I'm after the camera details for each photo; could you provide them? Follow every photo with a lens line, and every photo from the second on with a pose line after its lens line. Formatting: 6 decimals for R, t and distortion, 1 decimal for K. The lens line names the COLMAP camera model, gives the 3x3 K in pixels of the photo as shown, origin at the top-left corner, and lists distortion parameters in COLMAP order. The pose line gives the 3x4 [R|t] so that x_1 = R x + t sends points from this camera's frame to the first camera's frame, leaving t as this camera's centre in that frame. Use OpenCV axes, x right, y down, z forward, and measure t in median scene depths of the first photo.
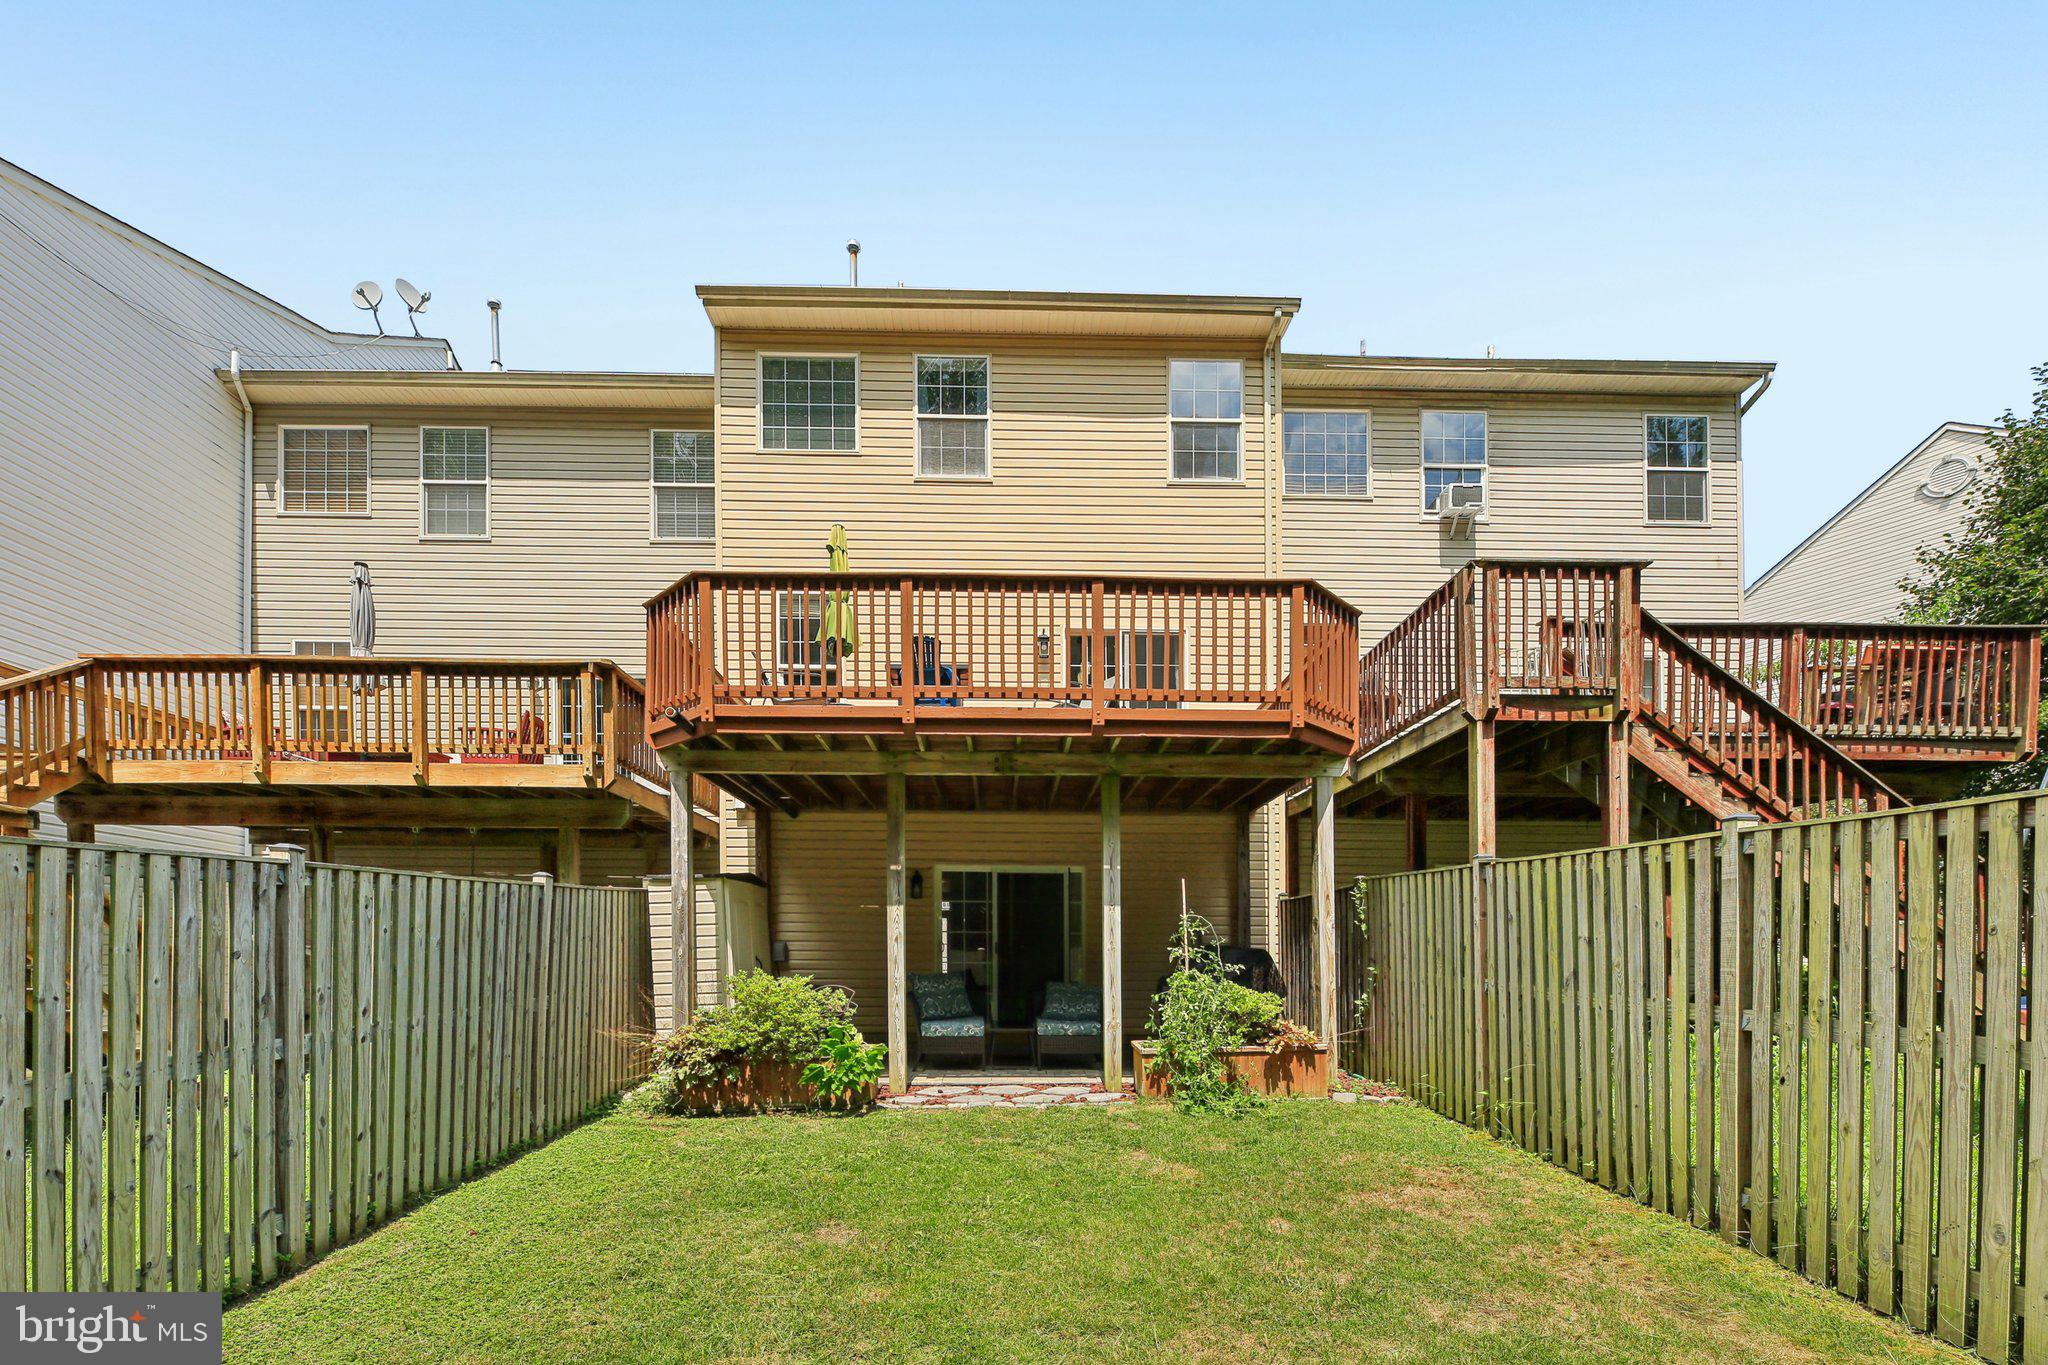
lens RADIAL K [[857.3, 0, 1024.4], [0, 857.3, 817.3], [0, 0, 1]] dist [-0.000226, -0.000428]
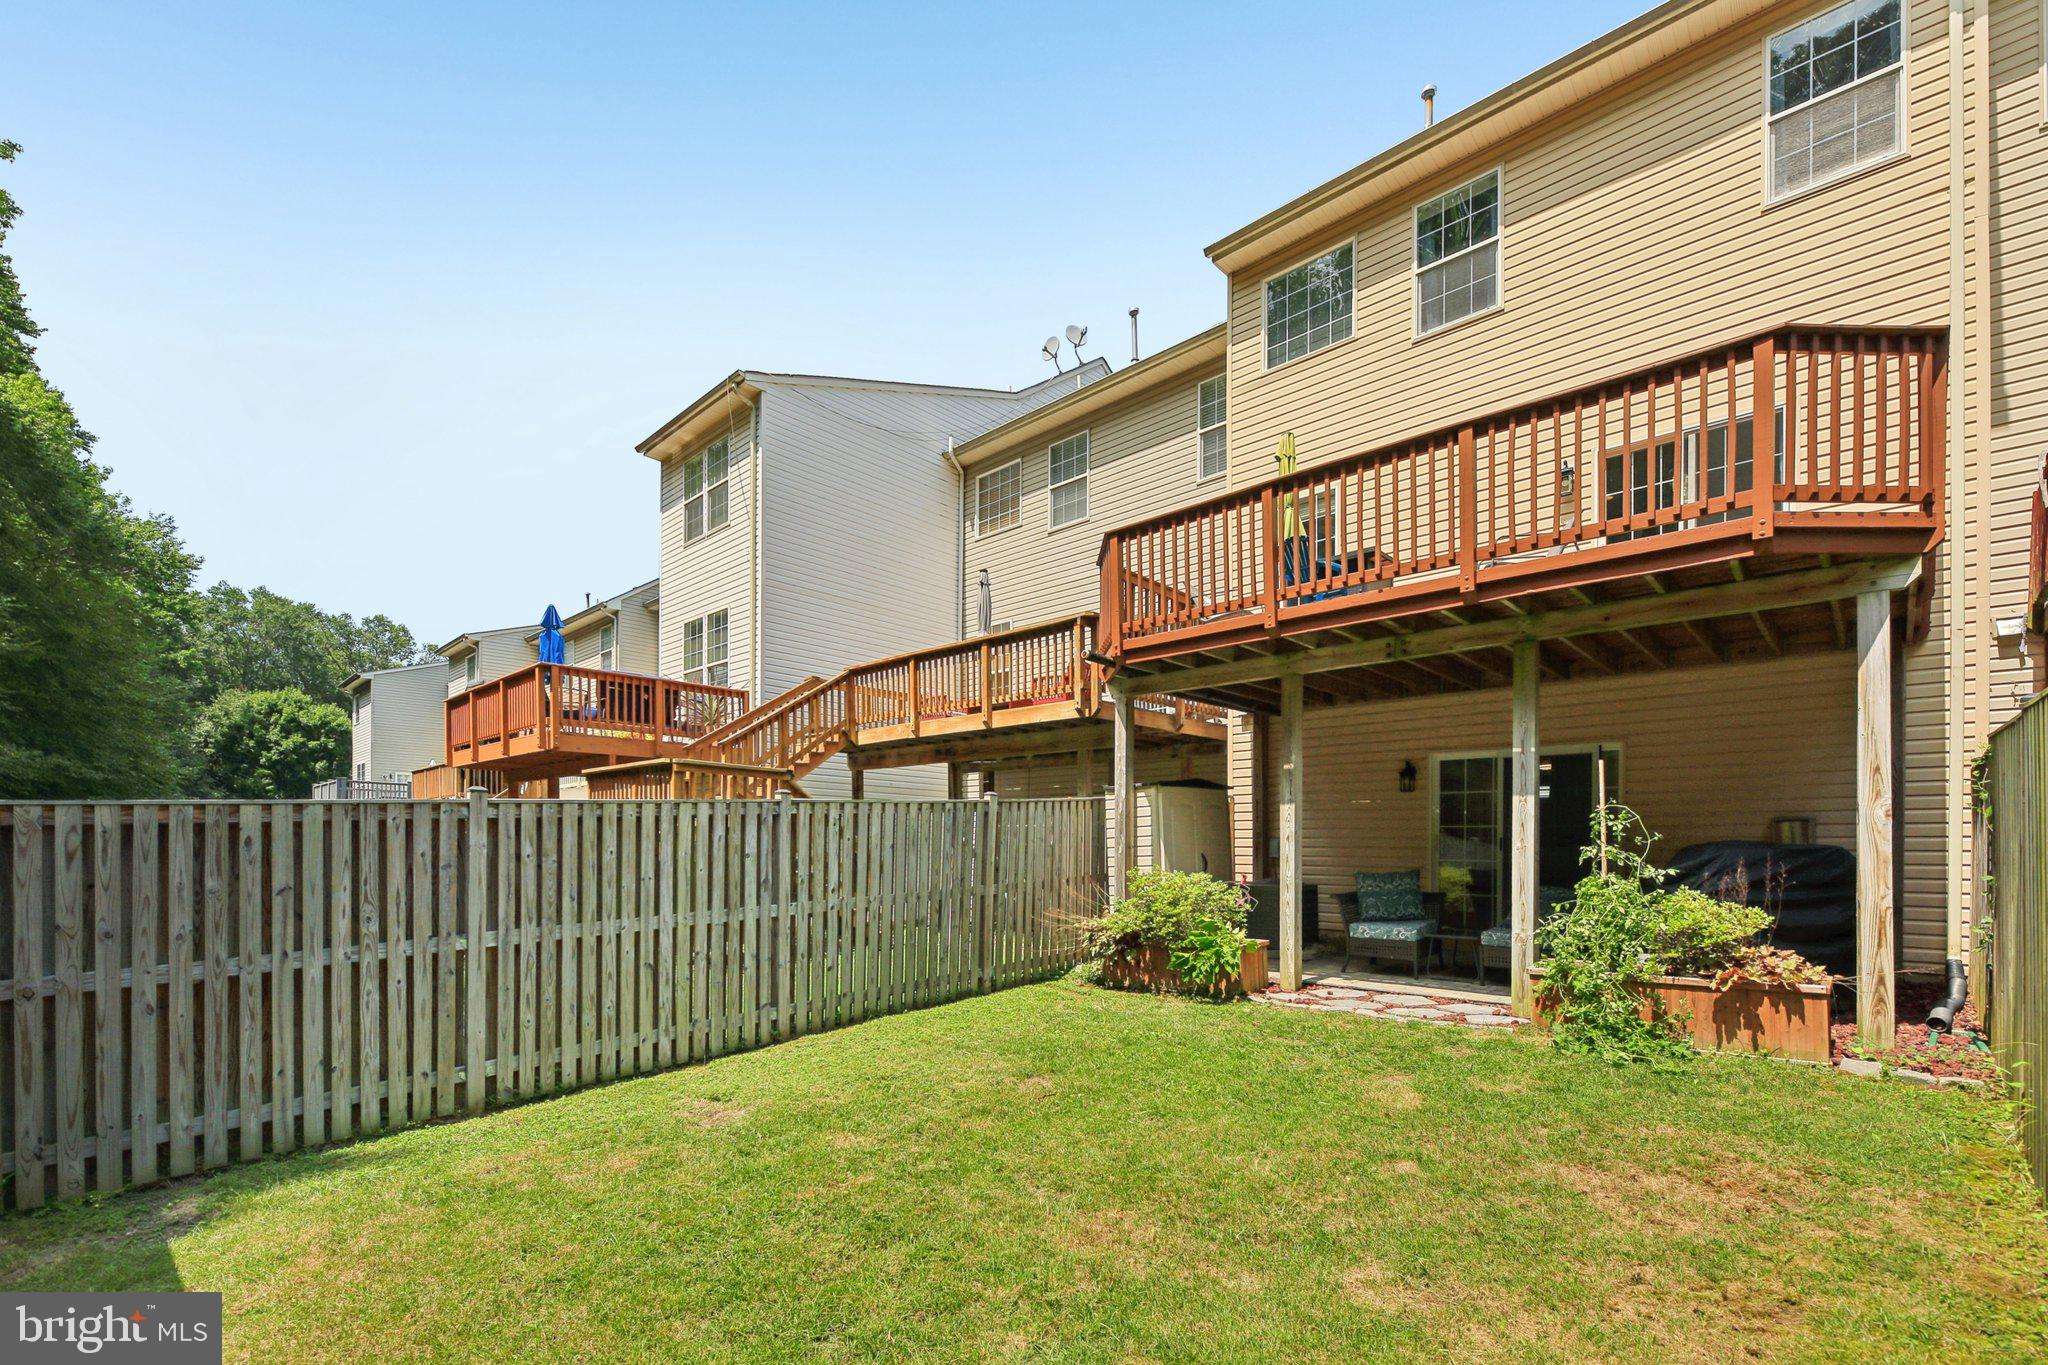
lens RADIAL K [[844.3, 0, 1019.8], [0, 844.3, 684.7], [0, 0, 1]] dist [-0.000341, 0.000109]
pose [[0.720166, -0.132154, -0.681099, 0.270417], [0.110646, 0.991004, -0.075292, 0.001161], [0.684922, -0.021138, 0.728310, 0.041414]]
